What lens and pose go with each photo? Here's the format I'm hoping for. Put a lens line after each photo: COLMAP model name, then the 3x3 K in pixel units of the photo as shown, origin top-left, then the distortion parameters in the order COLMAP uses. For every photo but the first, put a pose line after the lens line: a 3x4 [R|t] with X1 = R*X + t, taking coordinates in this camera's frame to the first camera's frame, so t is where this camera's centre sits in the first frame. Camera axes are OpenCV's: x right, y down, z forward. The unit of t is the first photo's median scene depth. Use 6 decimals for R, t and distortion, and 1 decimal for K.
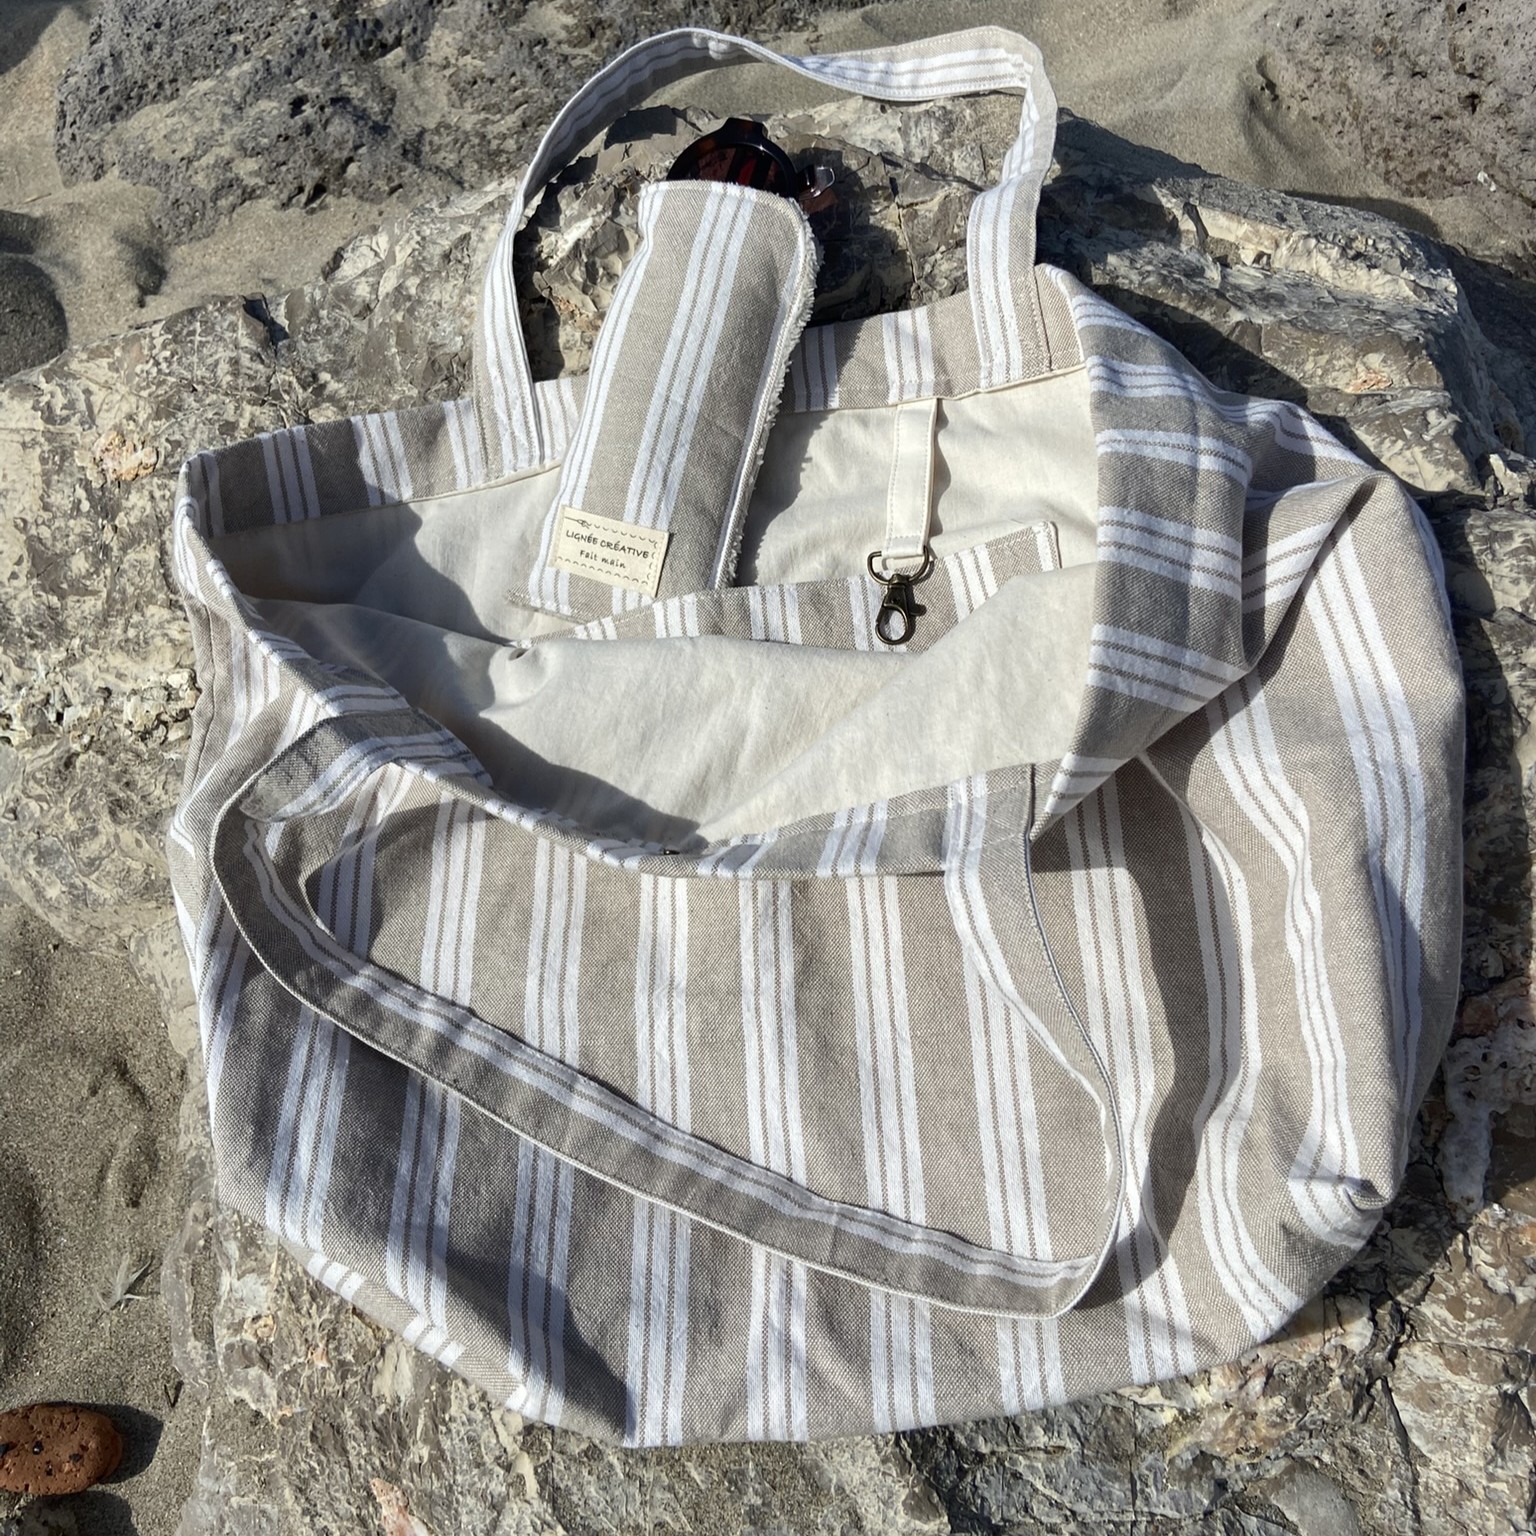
lens RADIAL K [[1601.7, 0, 766.3], [0, 1601.7, 660.2], [0, 0, 1]] dist [0.043235, 0.000000]
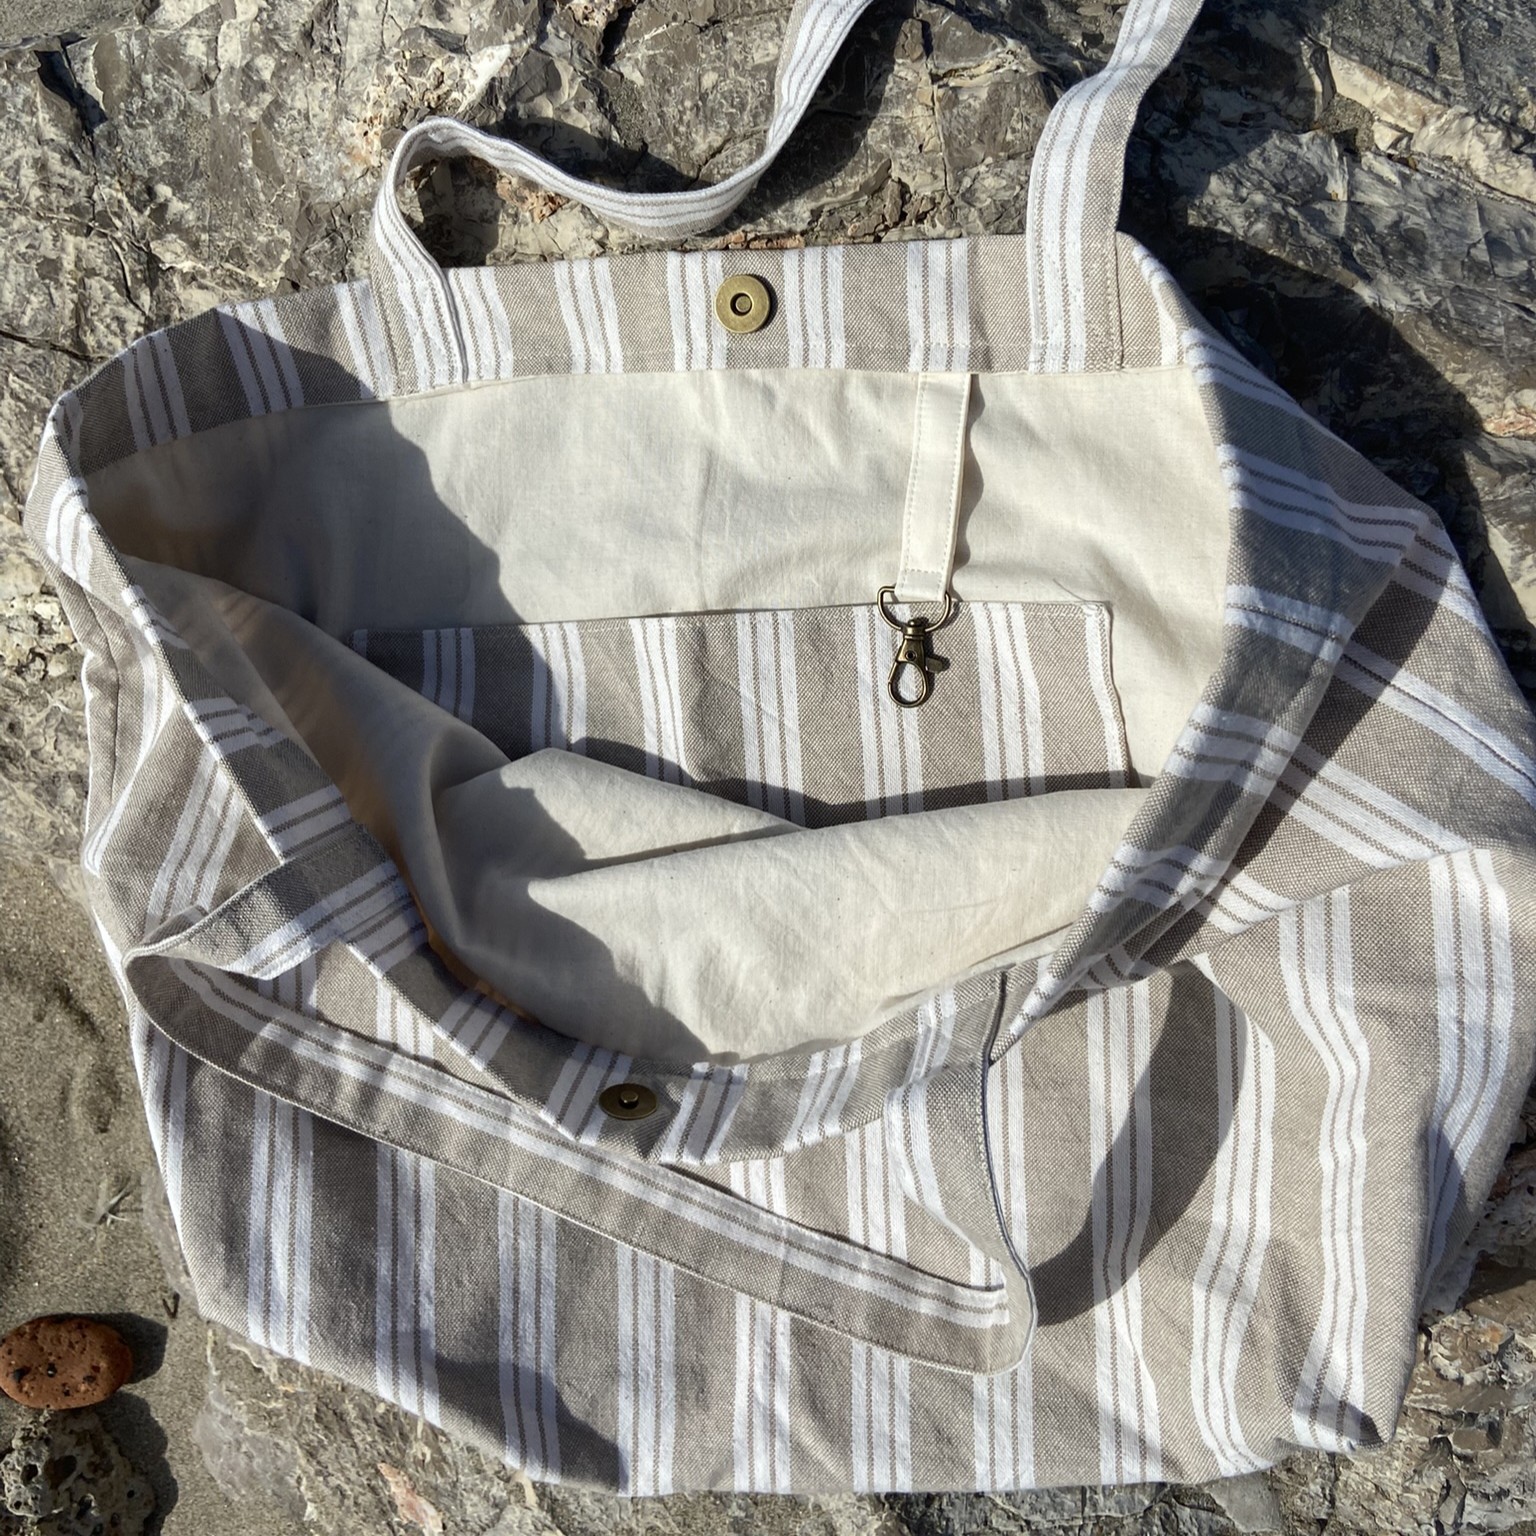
lens RADIAL K [[1593.5, 0, 747.0], [0, 1593.5, 672.4], [0, 0, 1]] dist [0.035860, 0.000000]
pose [[0.998943, -0.005475, 0.045640, -0.032970], [-0.015859, 0.890865, 0.453991, -0.329719], [-0.043145, -0.454235, 0.889836, 0.203243]]
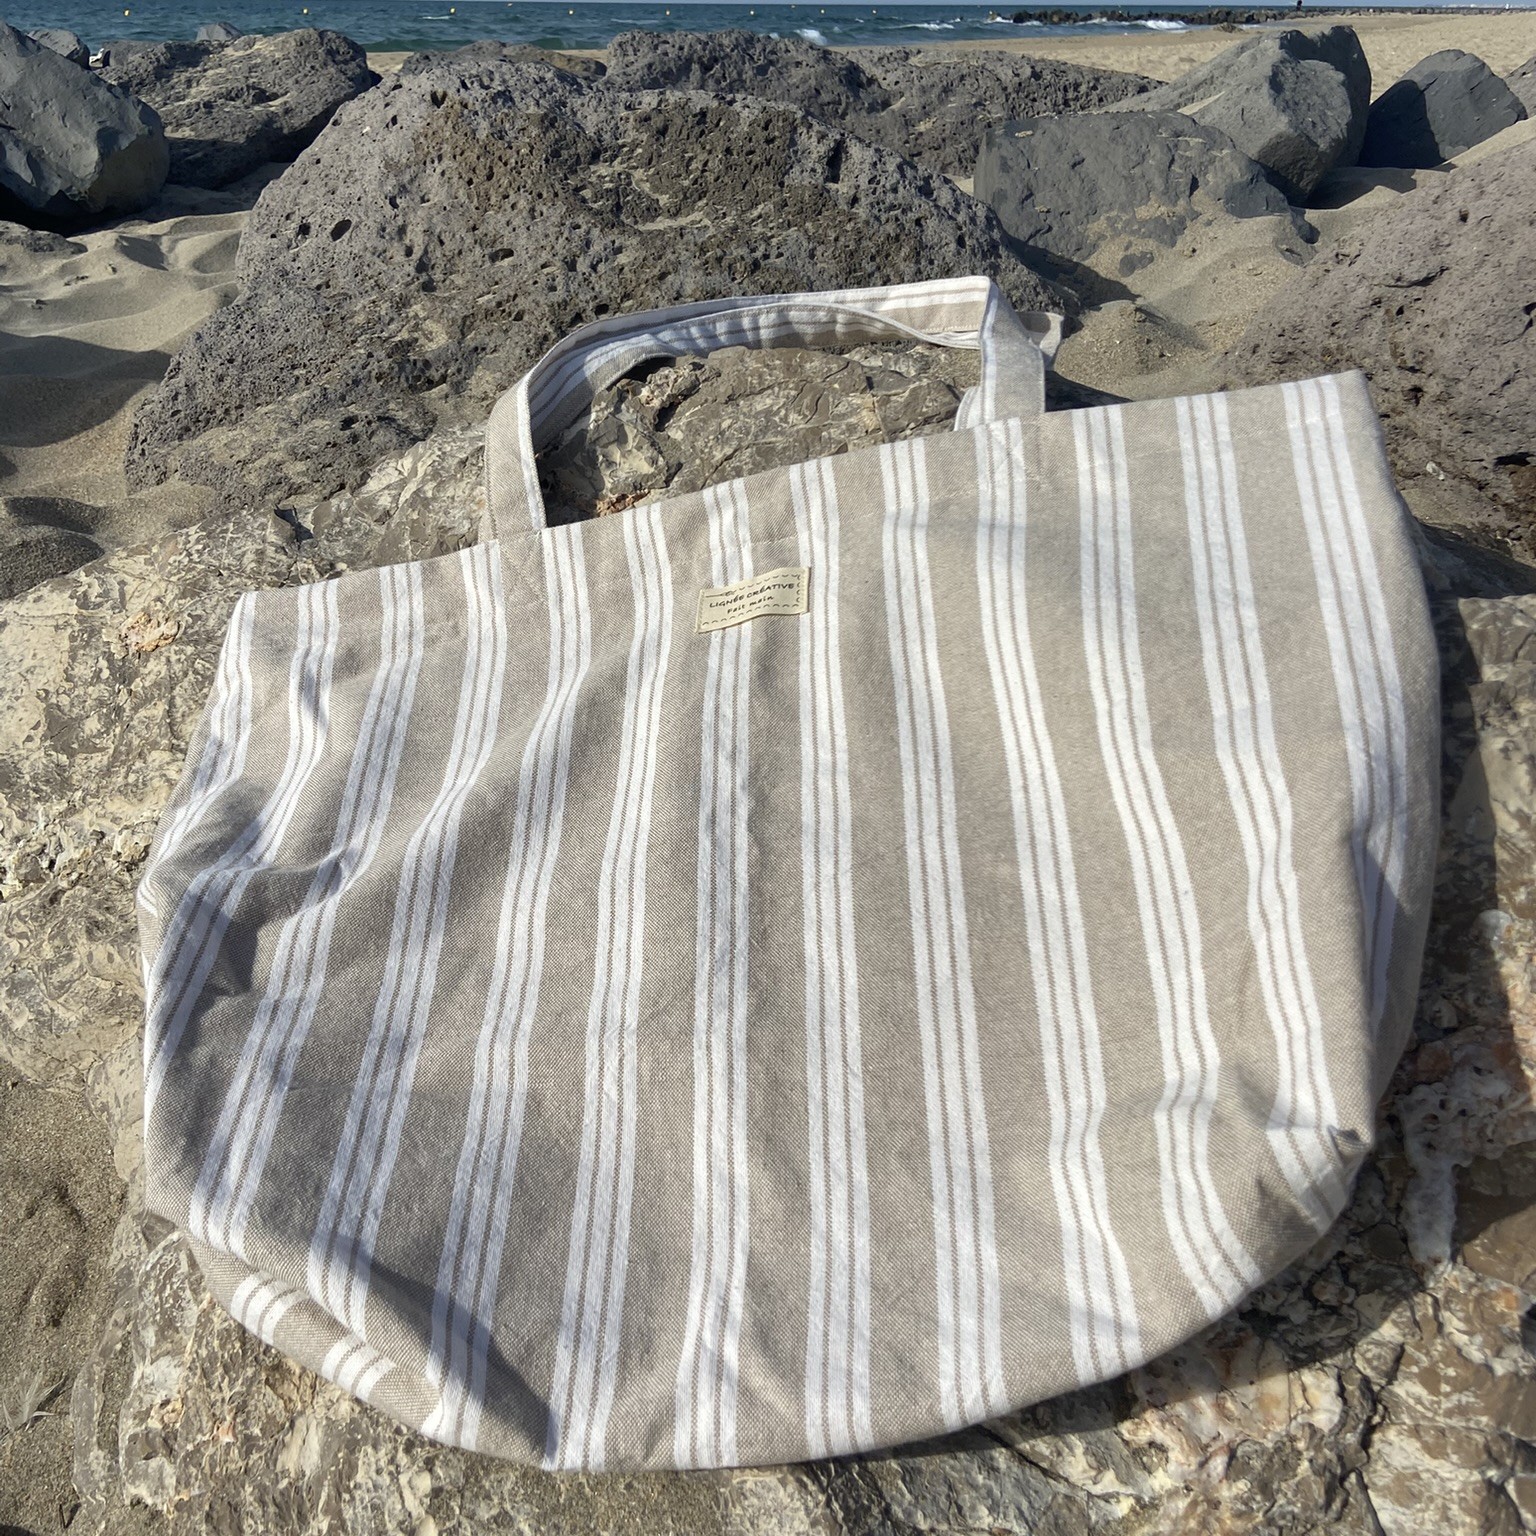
lens RADIAL K [[1601.7, 0, 738.9], [0, 1601.7, 762.1], [0, 0, 1]] dist [0.043235, 0.000000]
pose [[0.998885, 0.033740, -0.033024, 0.031392], [-0.040766, 0.969217, -0.242810, 0.203890], [0.023815, 0.243885, 0.969512, -0.003082]]
